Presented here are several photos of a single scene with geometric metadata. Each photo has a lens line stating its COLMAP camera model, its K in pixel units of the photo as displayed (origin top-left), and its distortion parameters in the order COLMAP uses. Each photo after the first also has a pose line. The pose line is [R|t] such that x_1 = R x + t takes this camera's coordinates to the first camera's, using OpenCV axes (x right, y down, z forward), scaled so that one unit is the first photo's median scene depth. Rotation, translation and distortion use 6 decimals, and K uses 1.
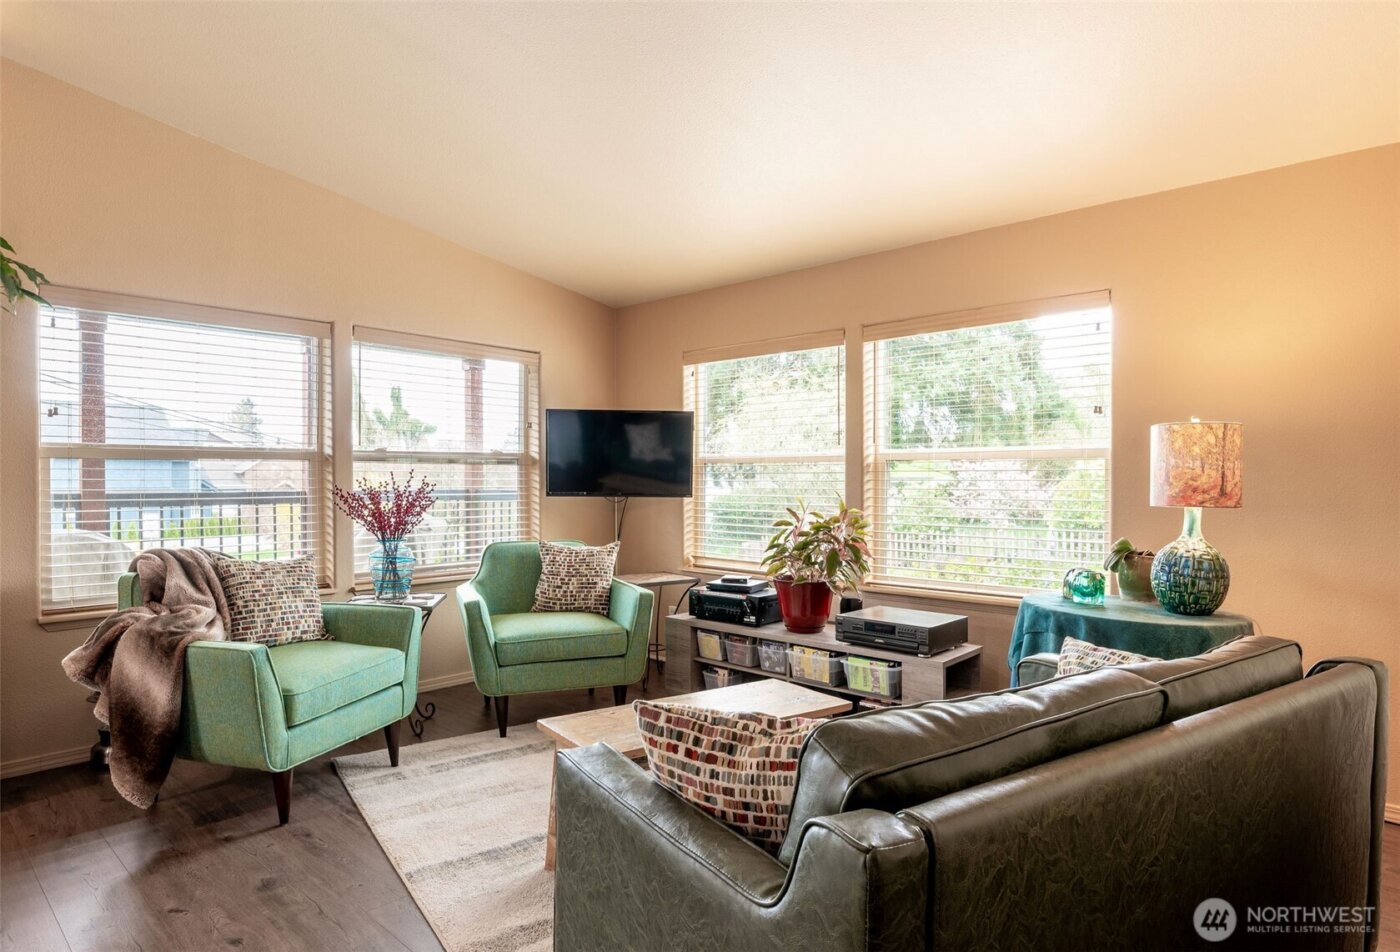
lens RADIAL K [[794.9, 0, 682.0], [0, 794.9, 479.2], [0, 0, 1]] dist [-0.016590, 0.000413]
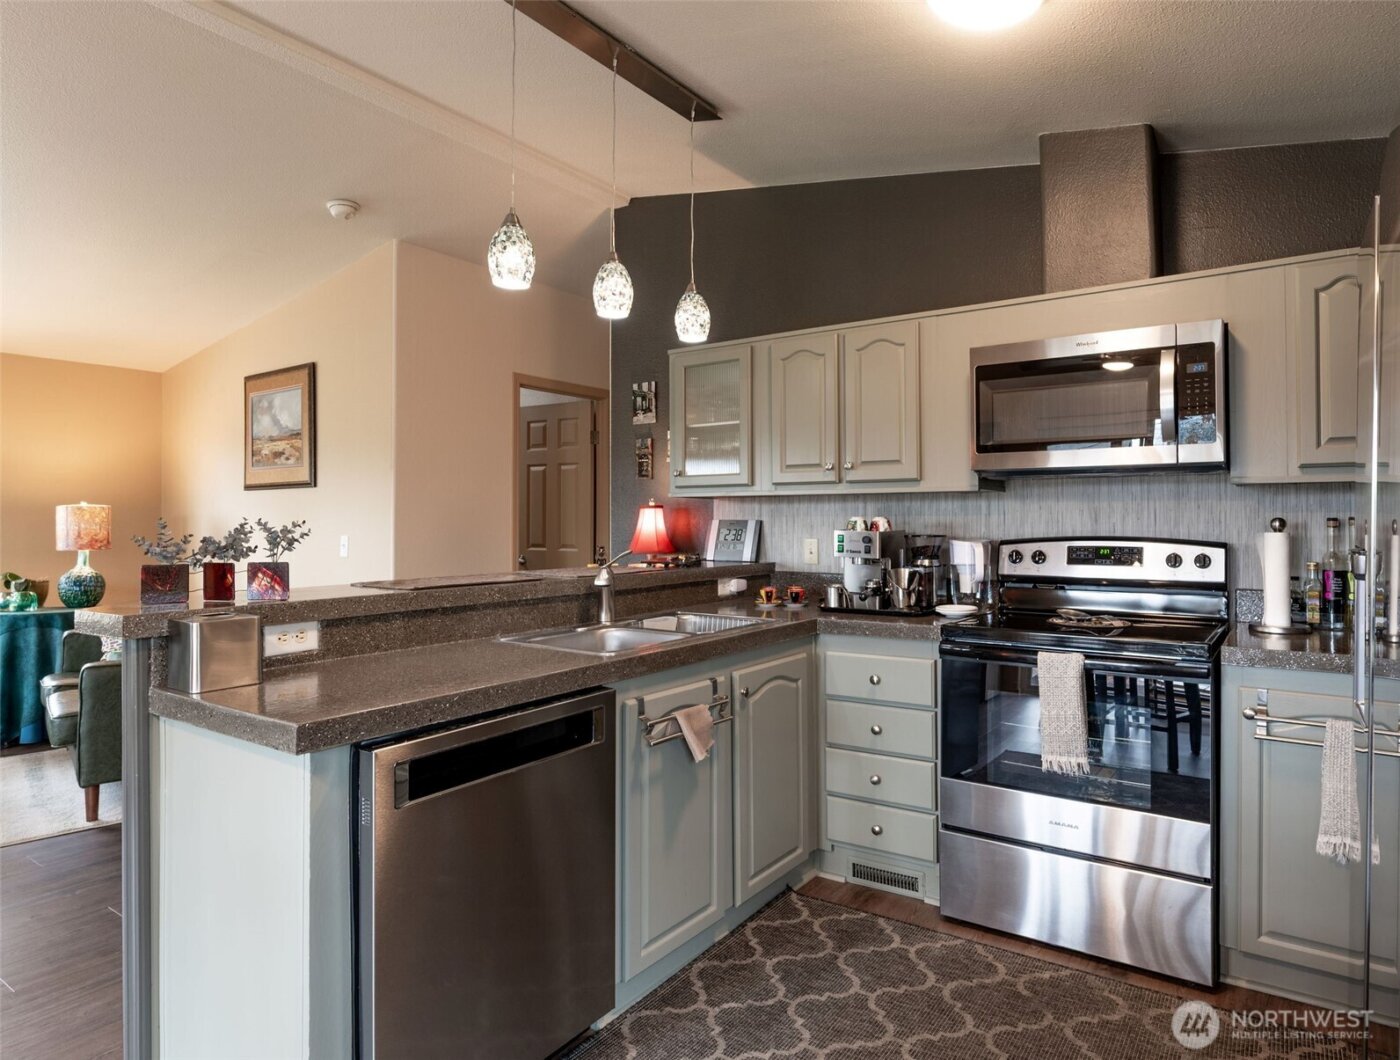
lens RADIAL K [[817.1, 0, 801.0], [0, 817.1, 506.0], [0, 0, 1]] dist [-0.007561, -0.000649]
pose [[-0.200354, 0.011432, 0.979657, -1.069056], [0.005763, 0.999928, -0.010490, -0.026522], [-0.979707, 0.003544, -0.200405, -0.187406]]
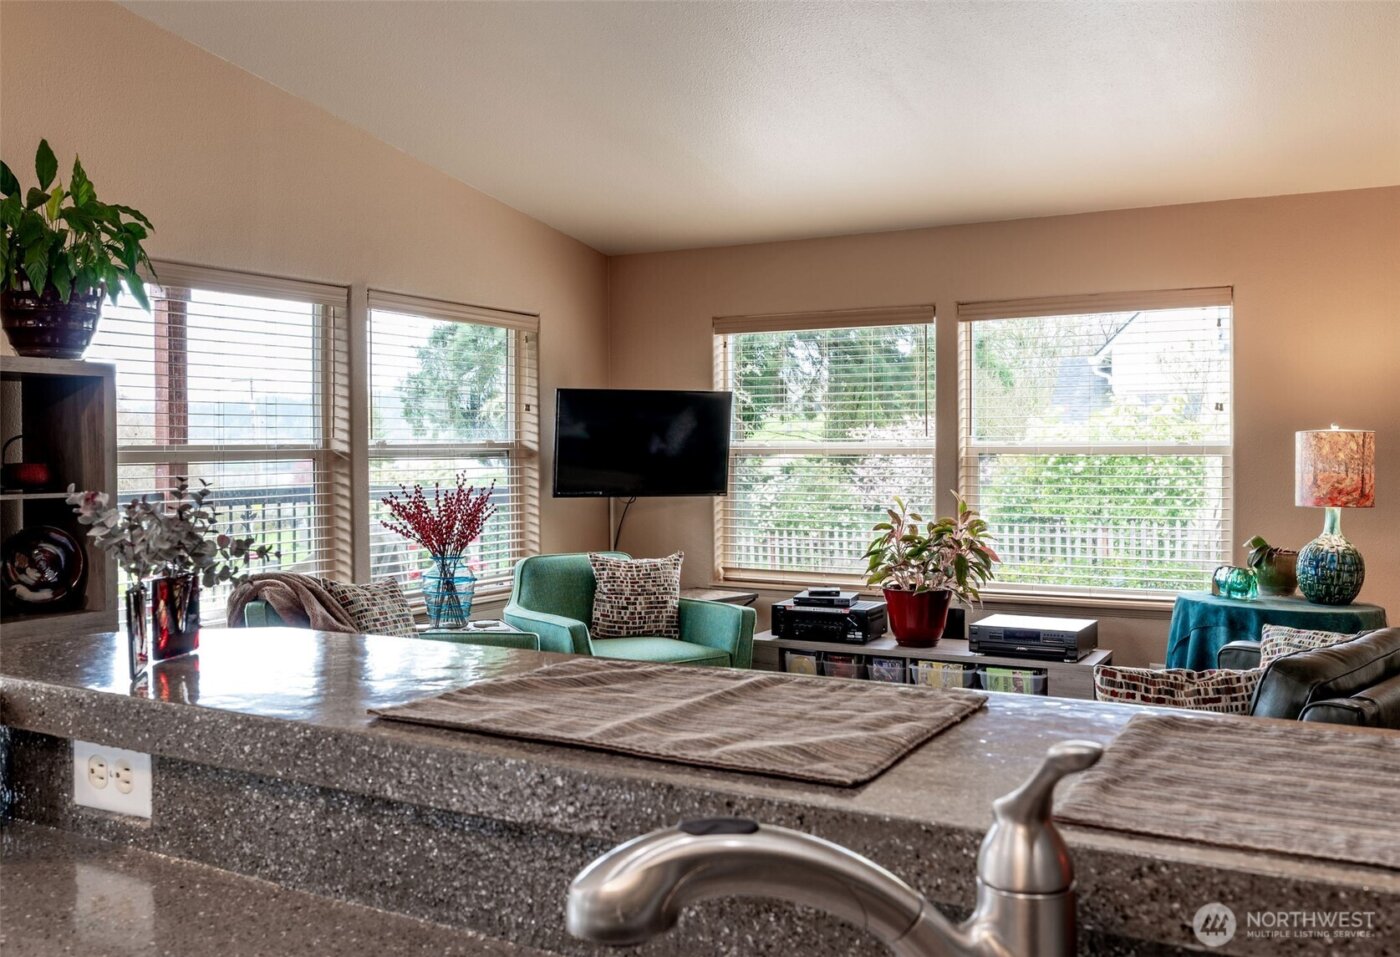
lens RADIAL K [[1263.0, 0, 670.5], [0, 1263.0, 458.5], [0, 0, 1]] dist [-0.024047, -0.004720]
pose [[0.973622, -0.007654, 0.228038, -0.436666], [0.005782, 0.999944, 0.008873, -0.035566], [-0.228093, -0.007320, 0.973612, -0.327312]]
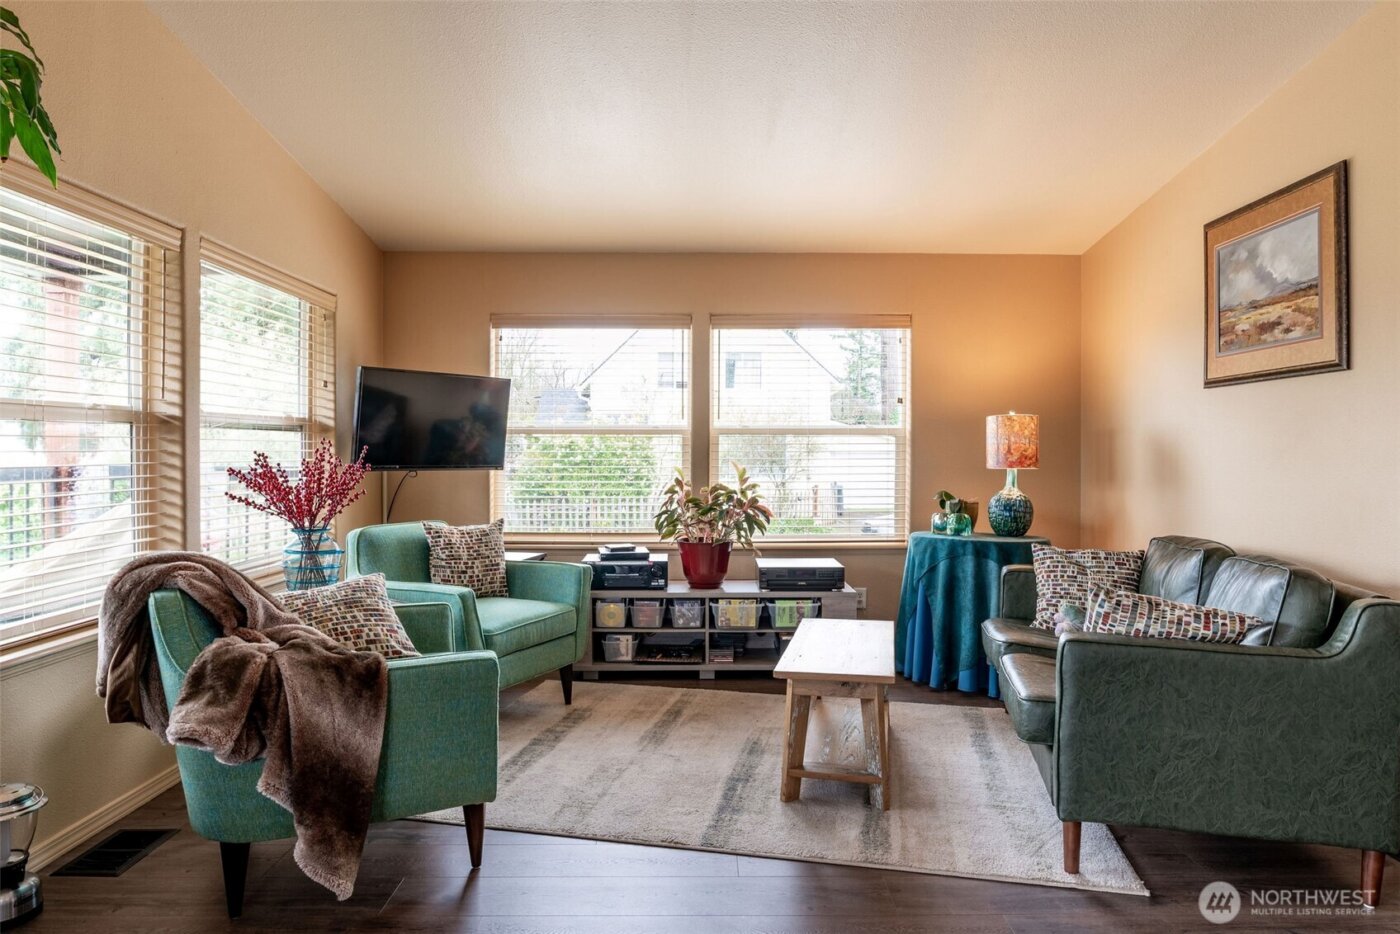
lens RADIAL K [[856.7, 0, 702.7], [0, 856.7, 457.2], [0, 0, 1]] dist [-0.022271, 0.002571]
pose [[0.723521, -0.005091, 0.690284, -0.660186], [-0.000406, 0.999969, 0.007800, -0.000121], [-0.690302, -0.005924, 0.723497, 0.133502]]
